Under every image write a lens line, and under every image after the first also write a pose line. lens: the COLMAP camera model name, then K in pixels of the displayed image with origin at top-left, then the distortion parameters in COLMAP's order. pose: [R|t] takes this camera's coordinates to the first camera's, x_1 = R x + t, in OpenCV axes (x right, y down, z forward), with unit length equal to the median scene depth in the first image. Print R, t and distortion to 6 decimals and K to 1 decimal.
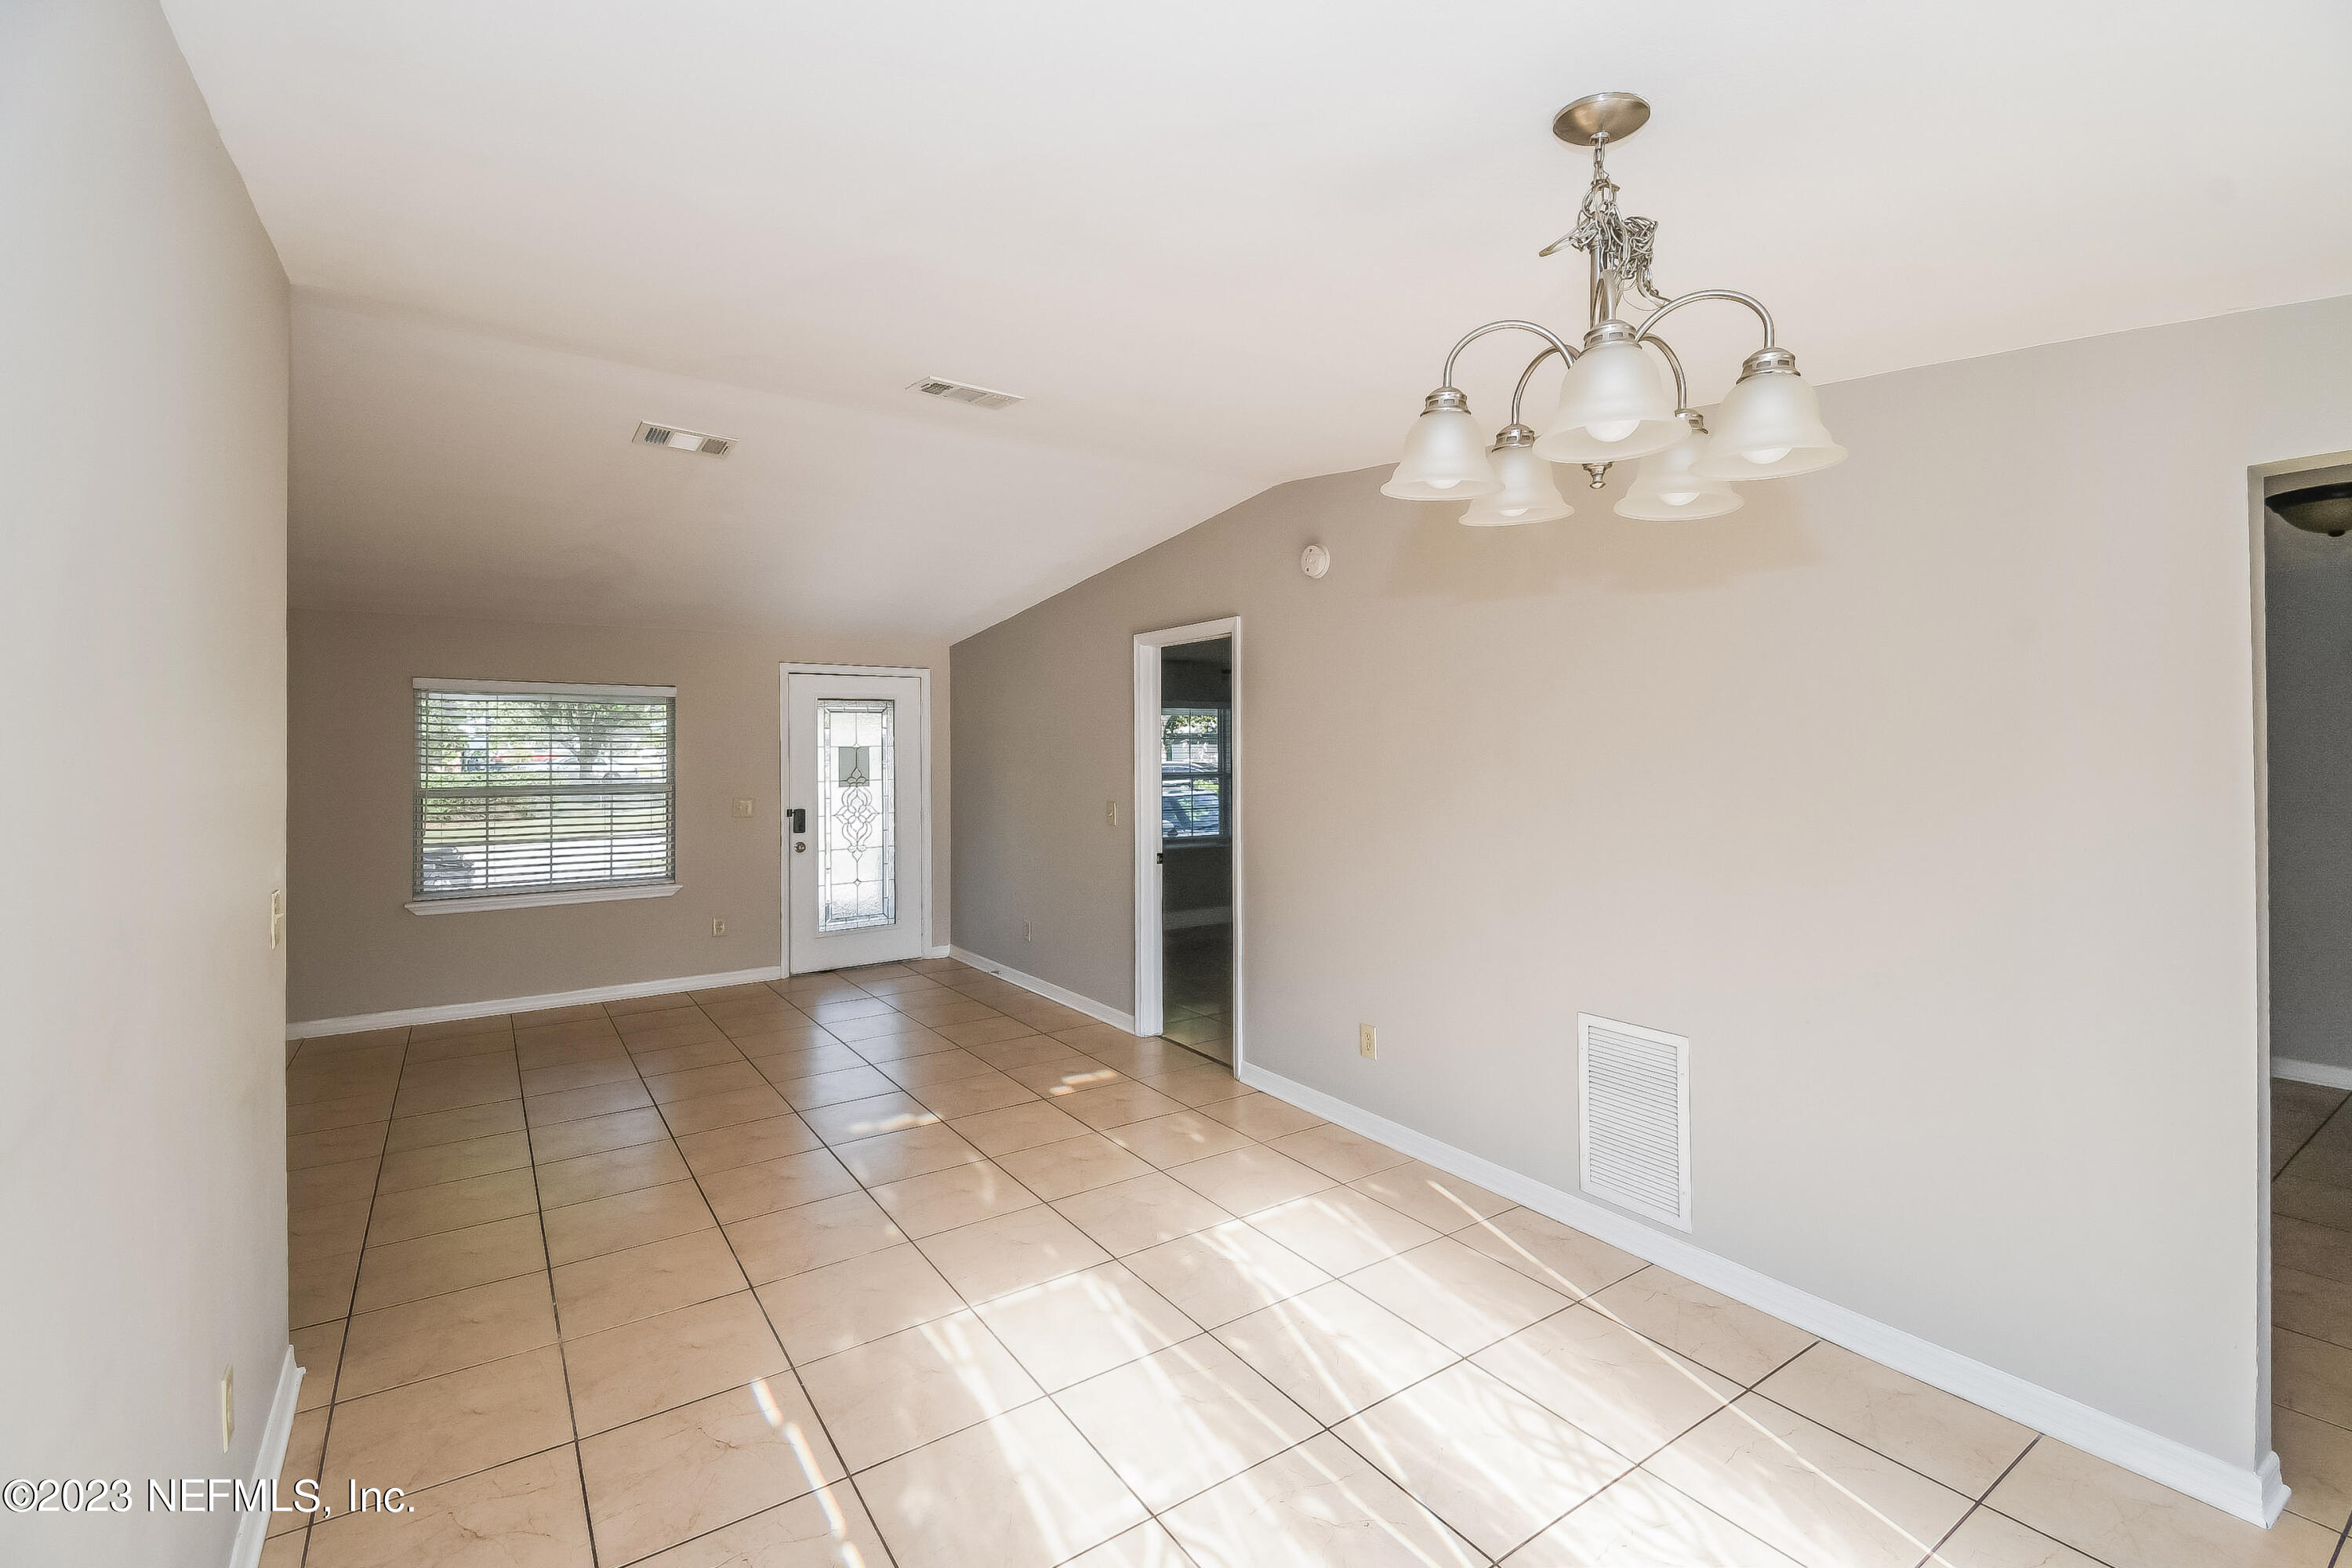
lens RADIAL K [[1026.2, 0, 1182.7], [0, 1026.2, 763.0], [0, 0, 1]] dist [0.014112, -0.004230]
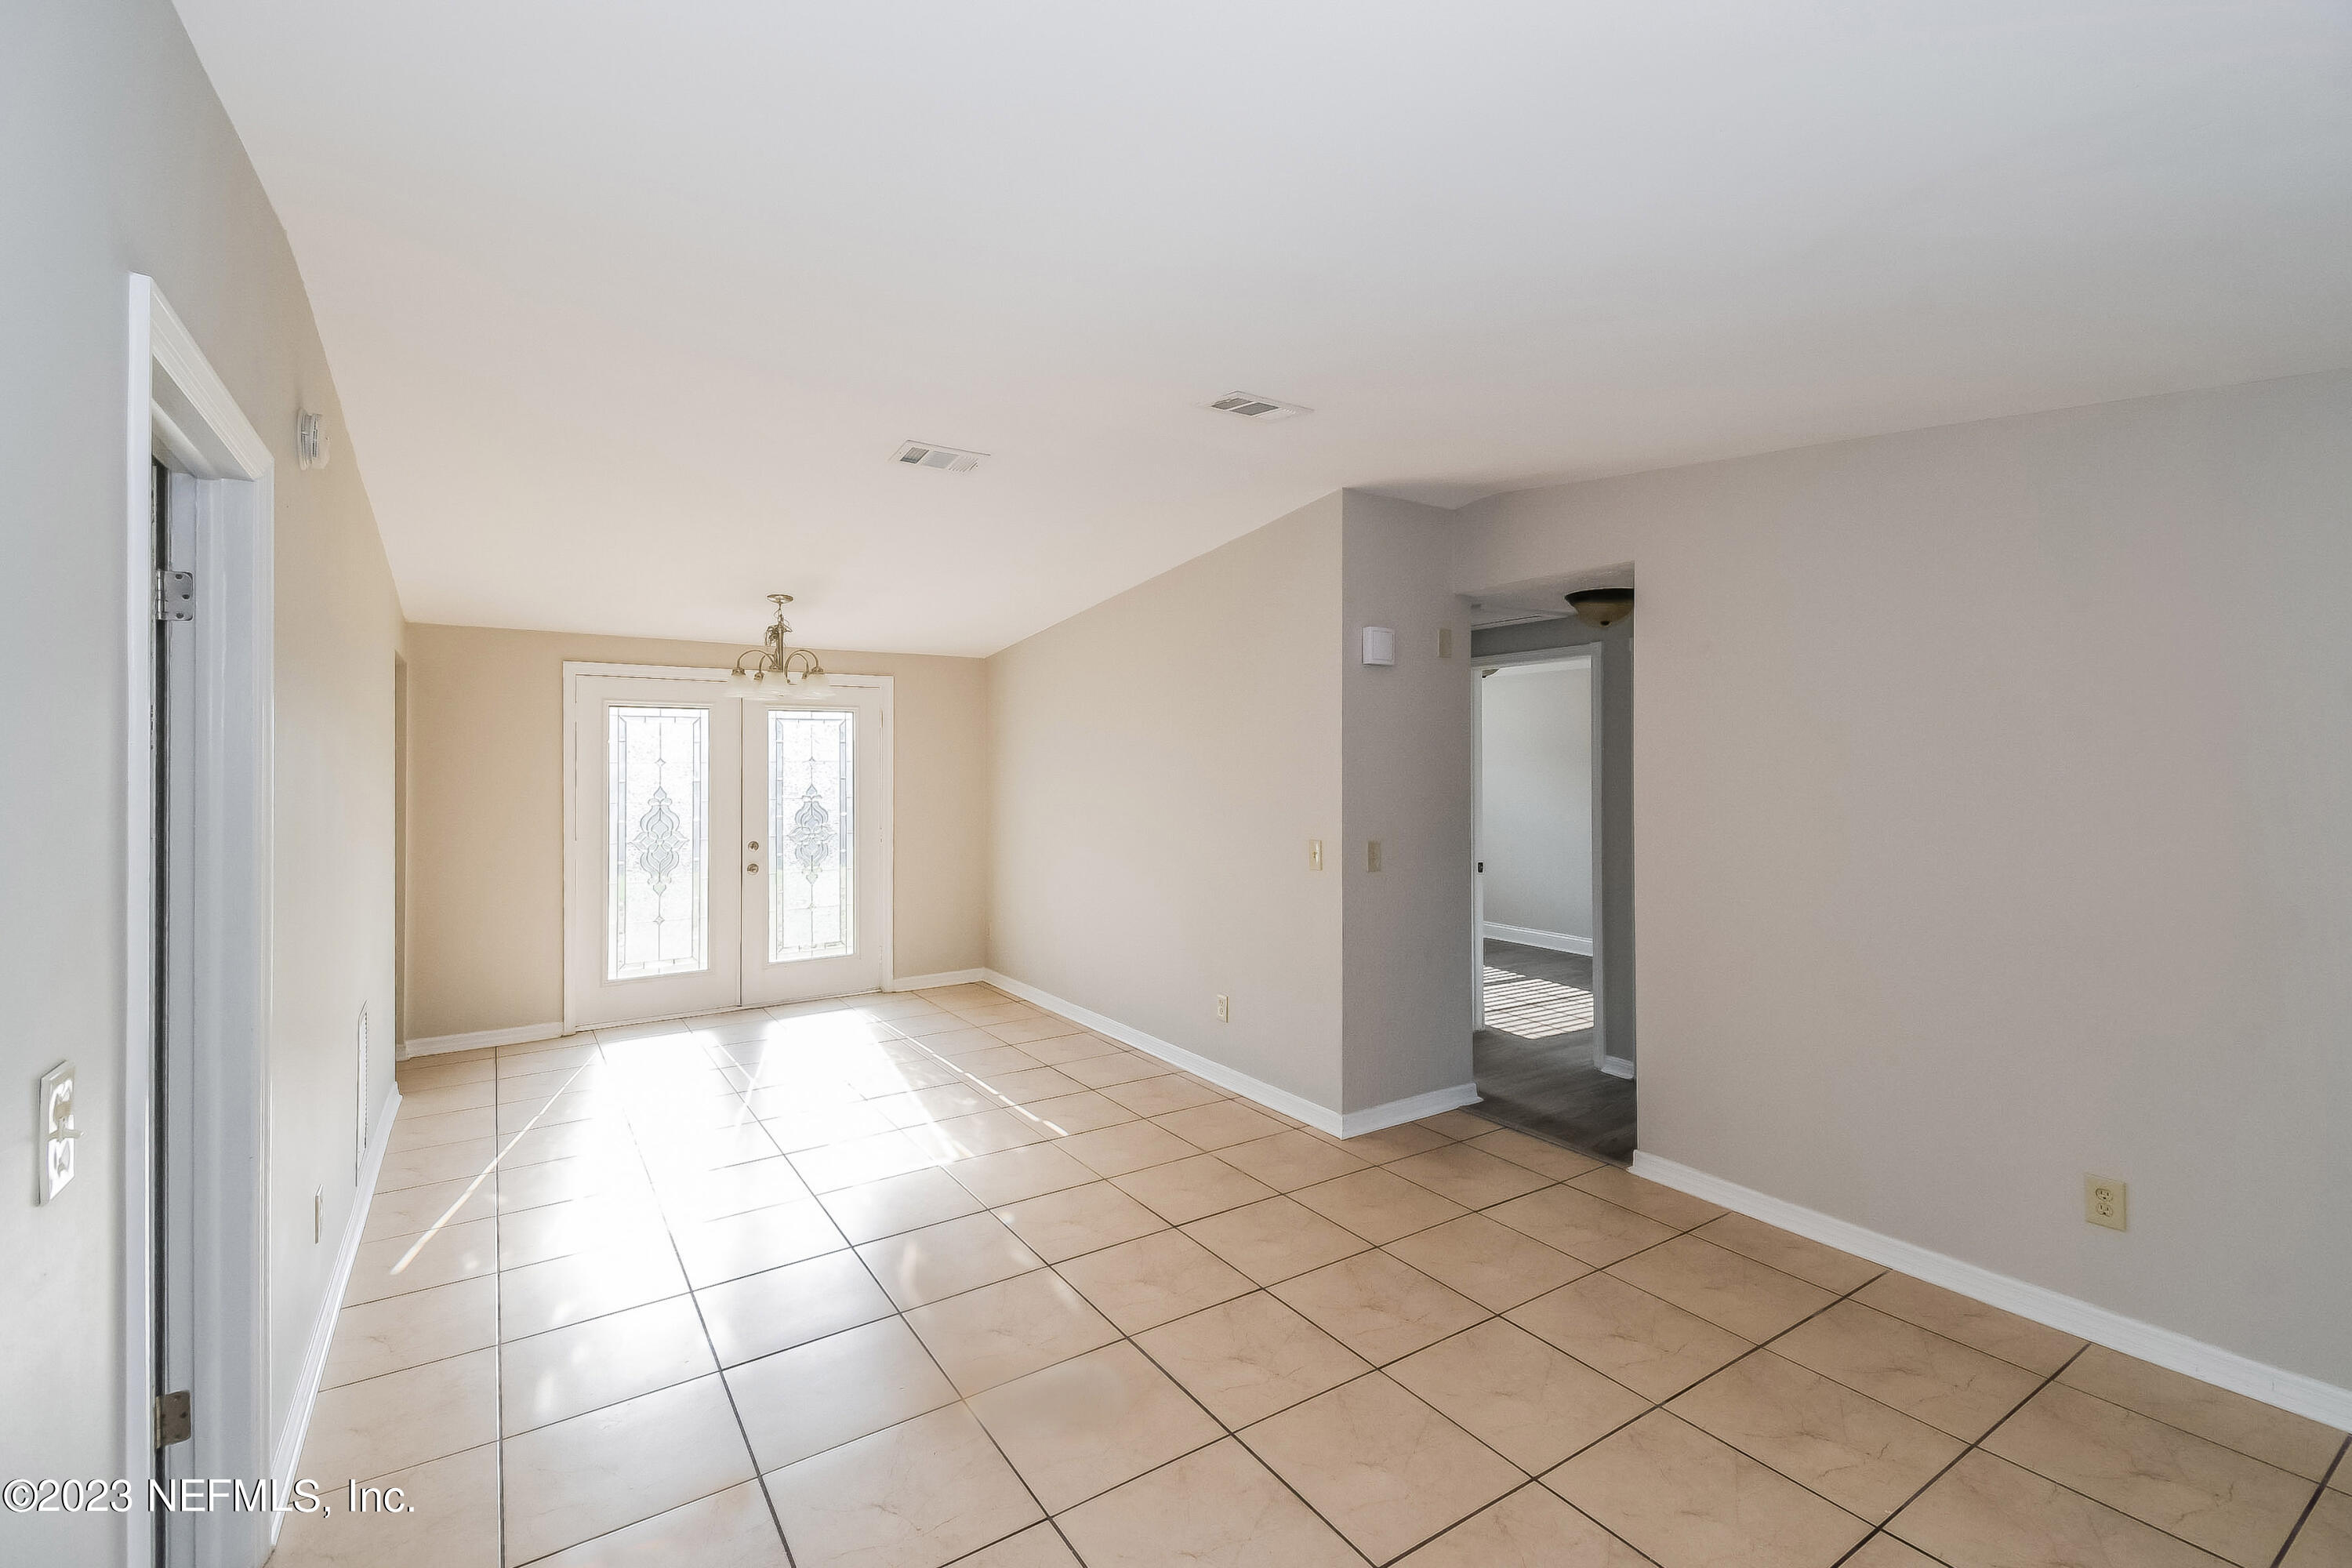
lens RADIAL K [[1026.2, 0, 1167.8], [0, 1026.2, 770.0], [0, 0, 1]] dist [0.014112, -0.004230]
pose [[-0.999744, 0.004768, 0.022137, -0.547755], [0.005026, 0.999920, 0.011599, -0.023992], [-0.022080, 0.011708, -0.999688, 2.376936]]
